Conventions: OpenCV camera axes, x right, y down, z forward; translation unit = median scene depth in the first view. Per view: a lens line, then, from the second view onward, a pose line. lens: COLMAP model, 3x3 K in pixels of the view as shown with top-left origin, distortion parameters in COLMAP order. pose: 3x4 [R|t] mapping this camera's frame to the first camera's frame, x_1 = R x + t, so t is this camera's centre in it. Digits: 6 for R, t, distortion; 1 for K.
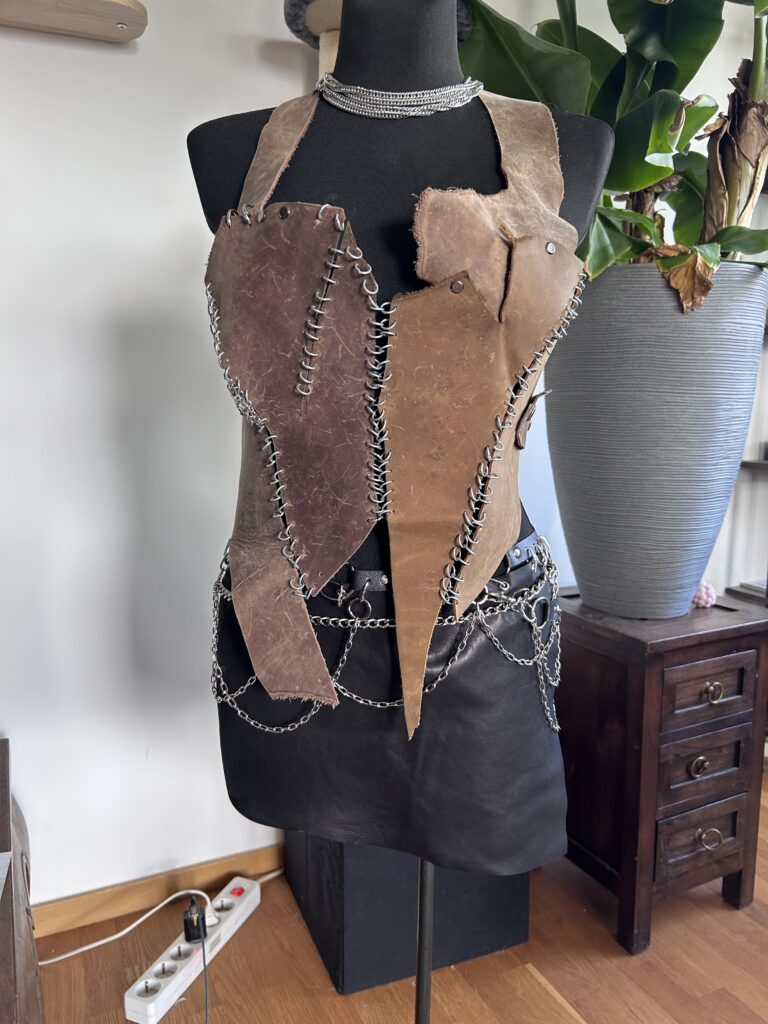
lens RADIAL K [[774.3, 0, 387.1], [0, 774.3, 507.0], [0, 0, 1]] dist [0.022343, -0.028302]
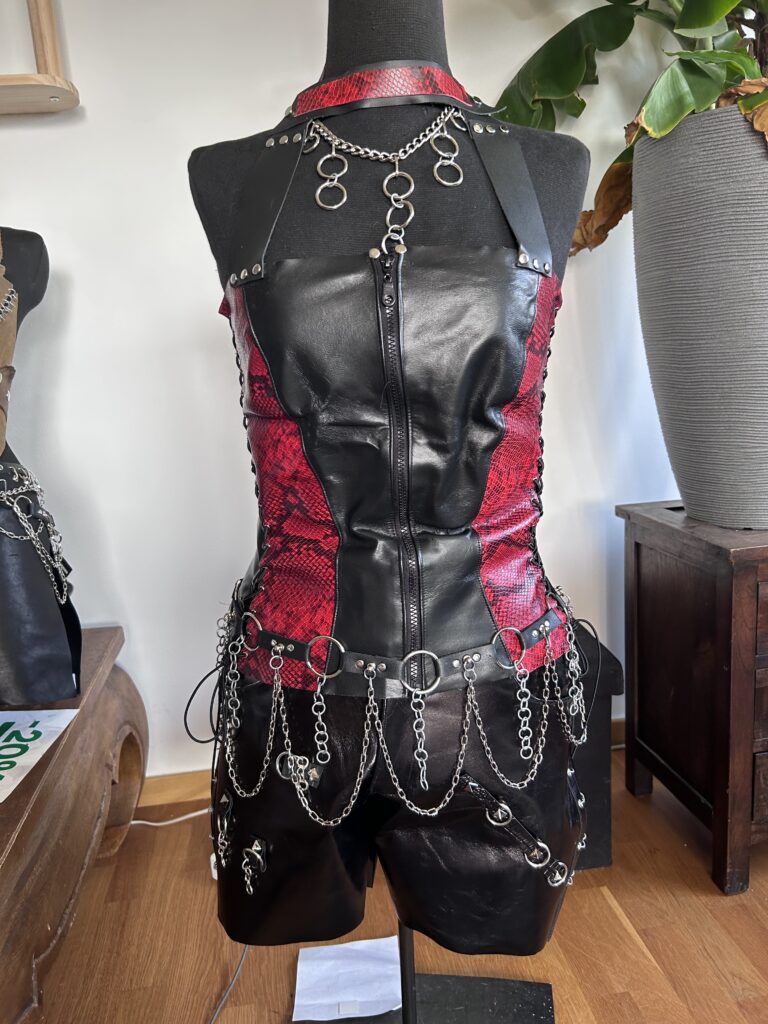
lens RADIAL K [[774.3, 0, 387.1], [0, 774.3, 507.0], [0, 0, 1]] dist [0.022343, -0.028302]
pose [[0.954680, 0.000506, -0.297634, 0.209427], [0.017507, 0.998172, 0.057853, 0.063026], [0.297120, -0.060442, 0.952925, 0.042229]]
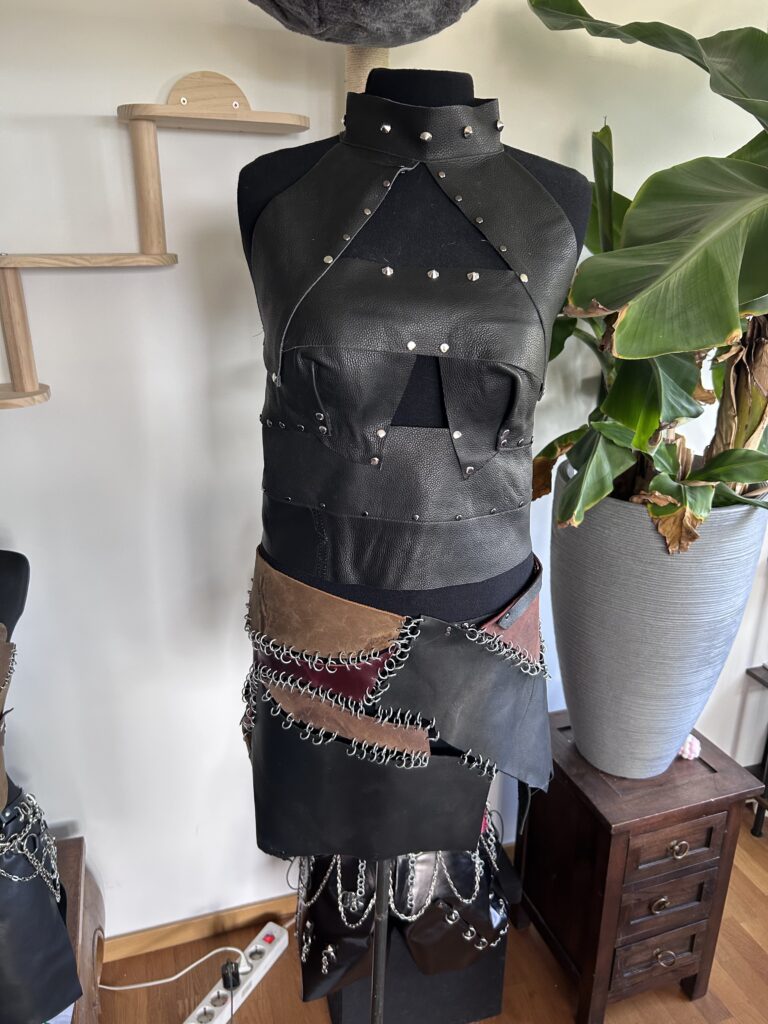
lens RADIAL K [[774.3, 0, 387.1], [0, 774.3, 507.0], [0, 0, 1]] dist [0.022343, -0.028302]
pose [[0.991148, 0.055793, -0.120469, 0.111991], [-0.032825, 0.982221, 0.184836, -0.445186], [0.128640, -0.179245, 0.975358, -0.058862]]
